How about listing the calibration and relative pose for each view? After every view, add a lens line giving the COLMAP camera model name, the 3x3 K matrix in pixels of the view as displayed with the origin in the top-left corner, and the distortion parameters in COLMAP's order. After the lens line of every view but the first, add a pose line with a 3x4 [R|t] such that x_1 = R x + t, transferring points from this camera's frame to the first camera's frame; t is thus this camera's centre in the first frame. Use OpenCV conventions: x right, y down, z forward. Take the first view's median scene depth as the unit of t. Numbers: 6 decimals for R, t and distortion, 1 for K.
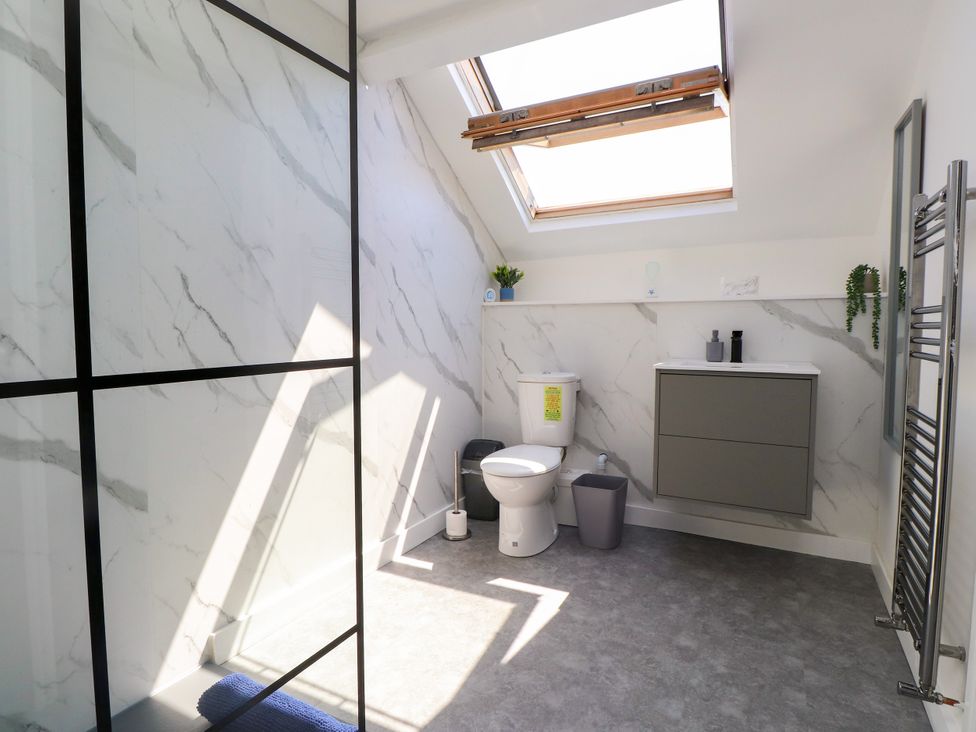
lens RADIAL K [[542.7, 0, 483.0], [0, 542.7, 363.4], [0, 0, 1]] dist [0.000825, -0.009985]
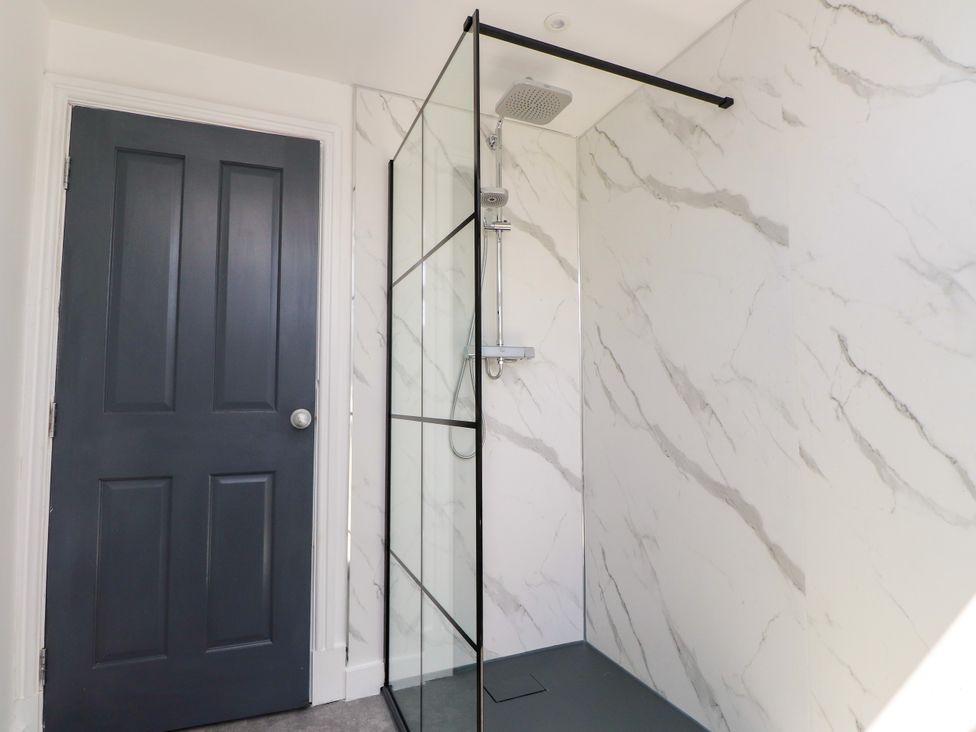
lens RADIAL K [[542.7, 0, 493.0], [0, 542.7, 362.9], [0, 0, 1]] dist [0.000825, -0.009985]
pose [[-0.621558, -0.052401, -0.781614, 0.336590], [-0.048778, 0.998413, -0.028147, -0.052770], [0.781848, 0.020630, -0.623128, 0.830758]]
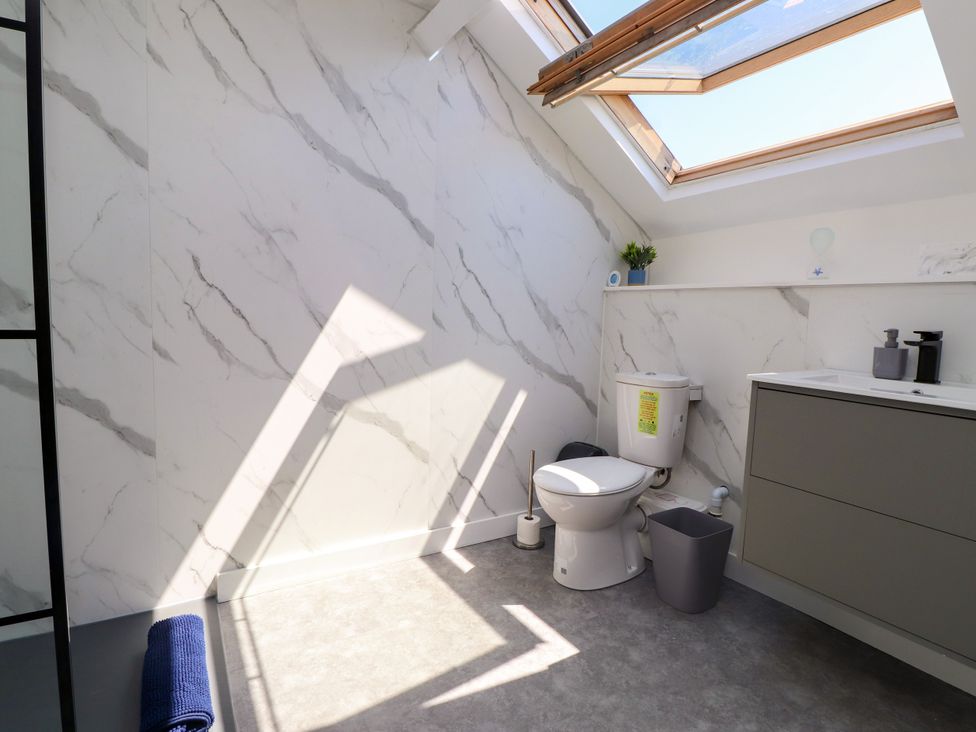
lens RADIAL K [[514.1, 0, 463.3], [0, 514.1, 361.3], [0, 0, 1]] dist [-0.000972, -0.012920]
pose [[0.854579, 0.075742, -0.513768, 0.374076], [-0.064932, 0.997127, 0.038997, -0.017251], [0.515246, 0.000033, 0.857042, 0.277444]]
